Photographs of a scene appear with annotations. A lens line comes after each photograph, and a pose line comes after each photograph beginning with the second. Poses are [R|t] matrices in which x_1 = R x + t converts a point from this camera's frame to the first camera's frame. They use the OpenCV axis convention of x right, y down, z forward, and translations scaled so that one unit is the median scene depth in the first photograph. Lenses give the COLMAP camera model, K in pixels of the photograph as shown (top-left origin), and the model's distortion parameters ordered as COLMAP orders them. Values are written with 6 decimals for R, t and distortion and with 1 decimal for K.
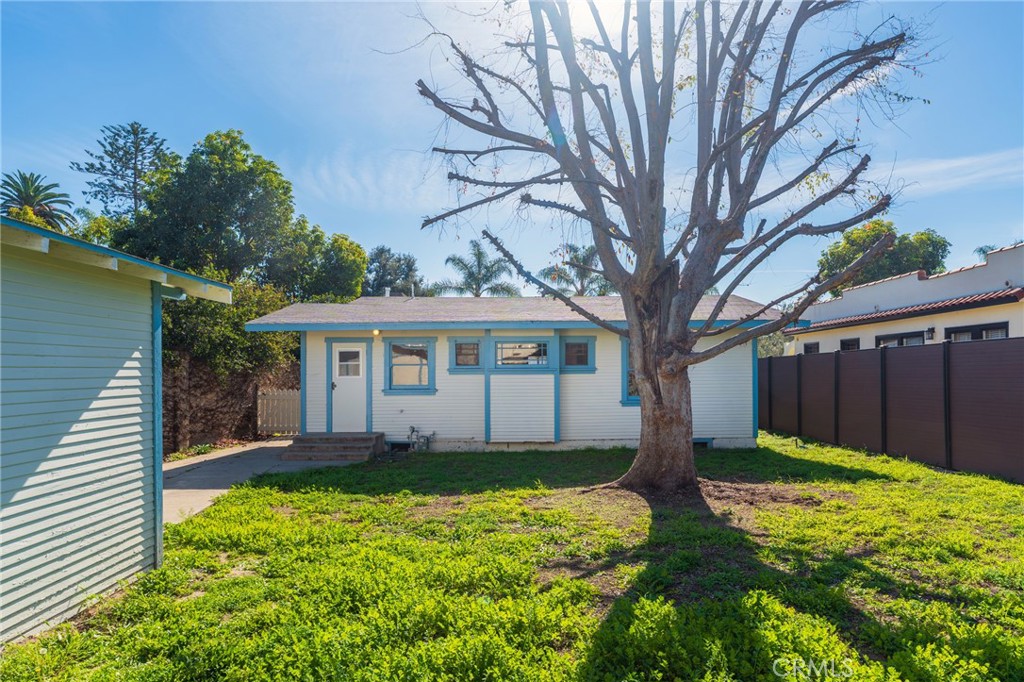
lens RADIAL K [[616.6, 0, 512.3], [0, 616.6, 373.7], [0, 0, 1]] dist [-0.005274, -0.000709]
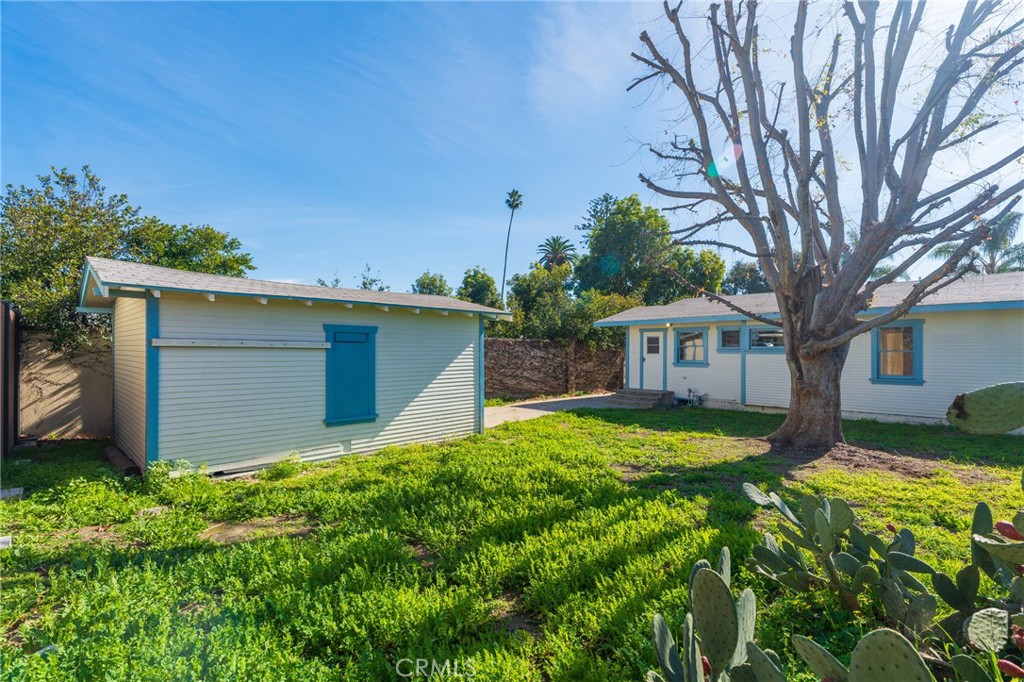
lens RADIAL K [[471.6, 0, 512.5], [0, 471.6, 351.4], [0, 0, 1]] dist [0.001296, 0.000164]
pose [[0.679637, 0.010562, -0.733472, 0.365800], [-0.005807, 0.999942, 0.009018, -0.010012], [0.733525, -0.001870, 0.679659, -0.066839]]
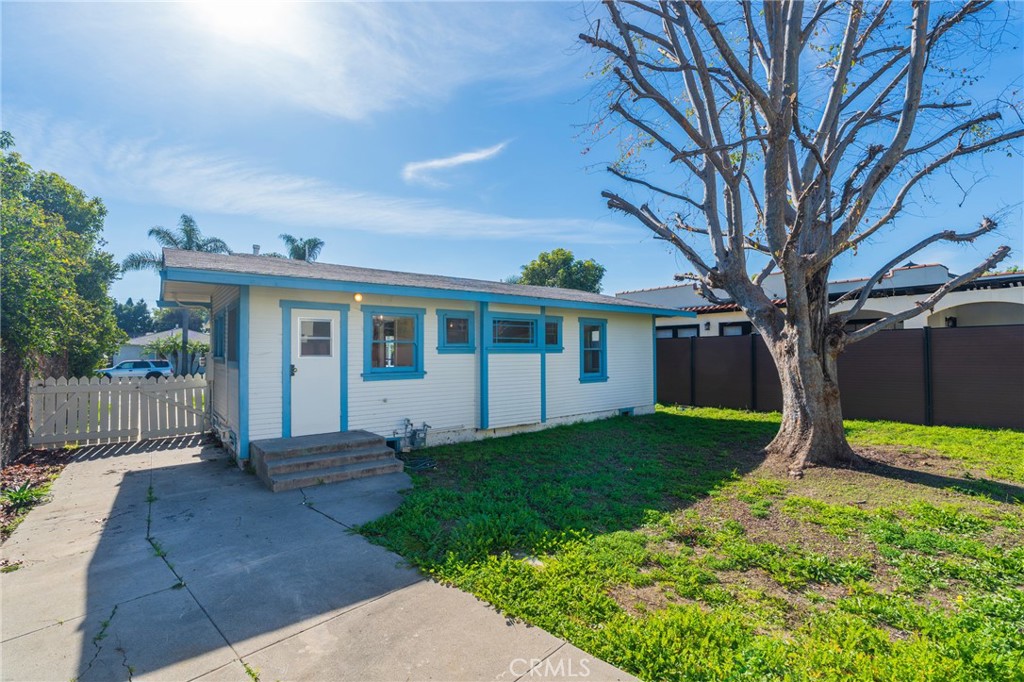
lens RADIAL K [[471.6, 0, 512.5], [0, 471.6, 351.4], [0, 0, 1]] dist [0.001296, 0.000164]
pose [[0.799489, 0.003672, 0.600670, -0.411579], [-0.001119, 0.999989, -0.004624, 0.000950], [-0.600680, 0.003024, 0.799484, 0.421946]]
